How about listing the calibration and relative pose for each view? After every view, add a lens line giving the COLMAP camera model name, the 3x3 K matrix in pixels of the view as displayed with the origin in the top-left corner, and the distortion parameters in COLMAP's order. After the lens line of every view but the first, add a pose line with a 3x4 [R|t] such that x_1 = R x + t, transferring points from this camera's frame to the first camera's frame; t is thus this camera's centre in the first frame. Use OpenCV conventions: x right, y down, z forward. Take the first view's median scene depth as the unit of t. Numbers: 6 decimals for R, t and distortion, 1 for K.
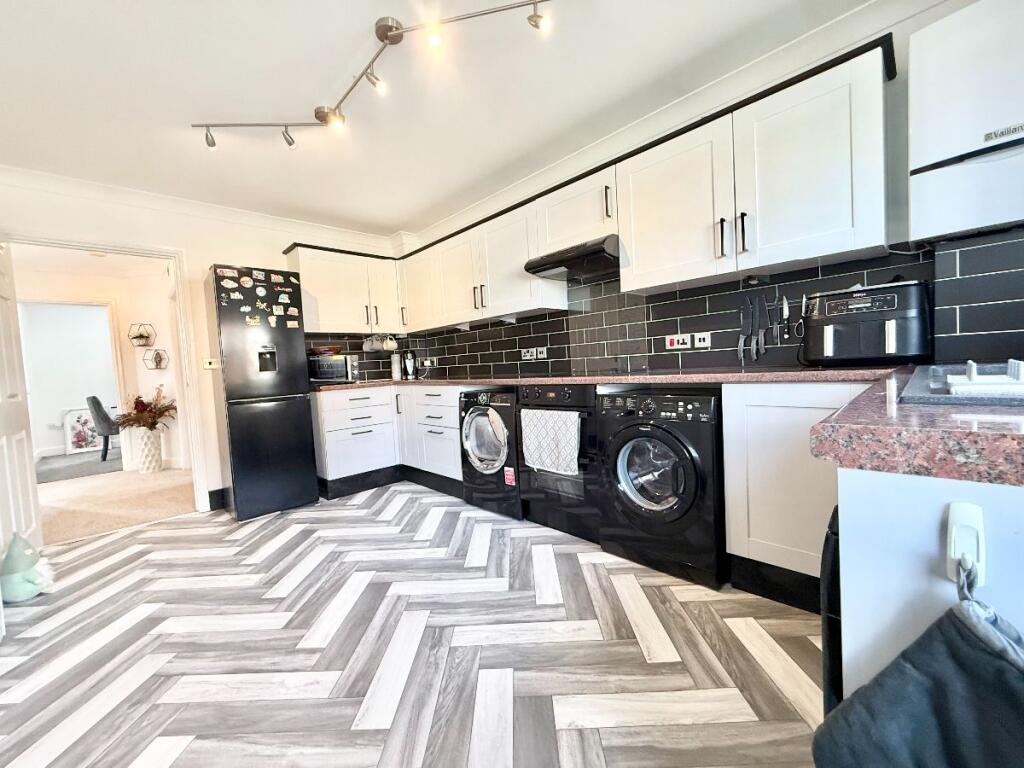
lens RADIAL K [[406.5, 0, 527.4], [0, 406.5, 394.4], [0, 0, 1]] dist [-0.001790, 0.000005]
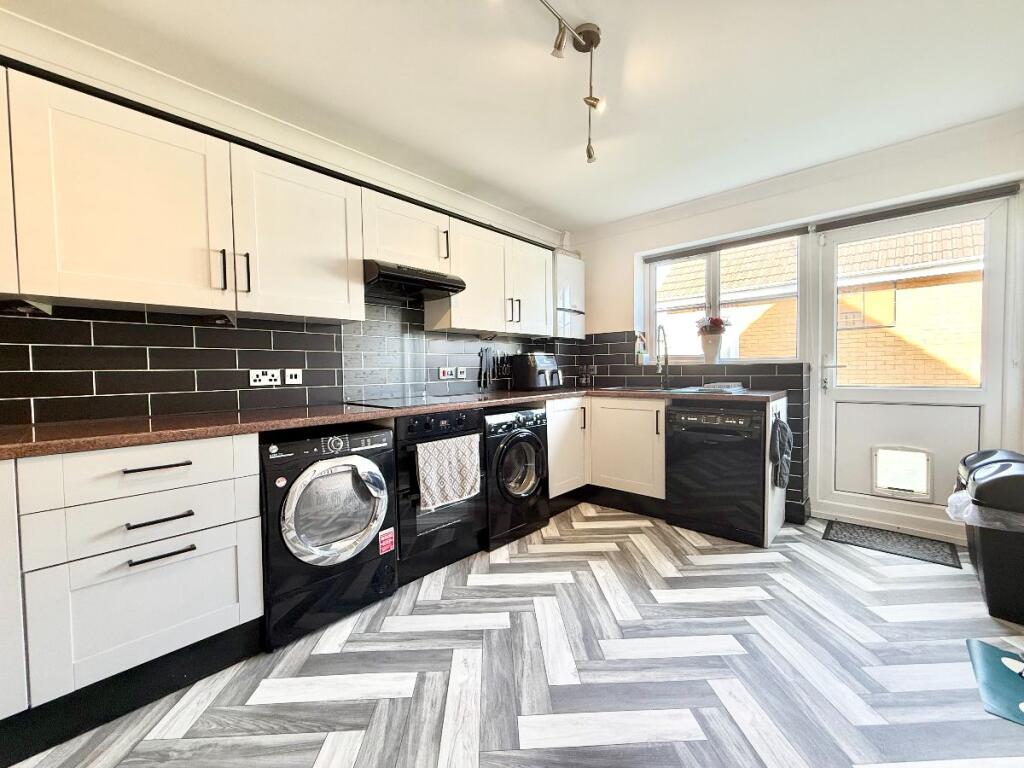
lens RADIAL K [[409.1, 0, 511.6], [0, 409.1, 381.7], [0, 0, 1]] dist [-0.000233, 0.000107]
pose [[-0.025132, 0.041947, 0.998804, -0.921374], [0.122033, 0.991776, -0.038581, -0.029100], [-0.992208, 0.120917, -0.030045, 0.894342]]
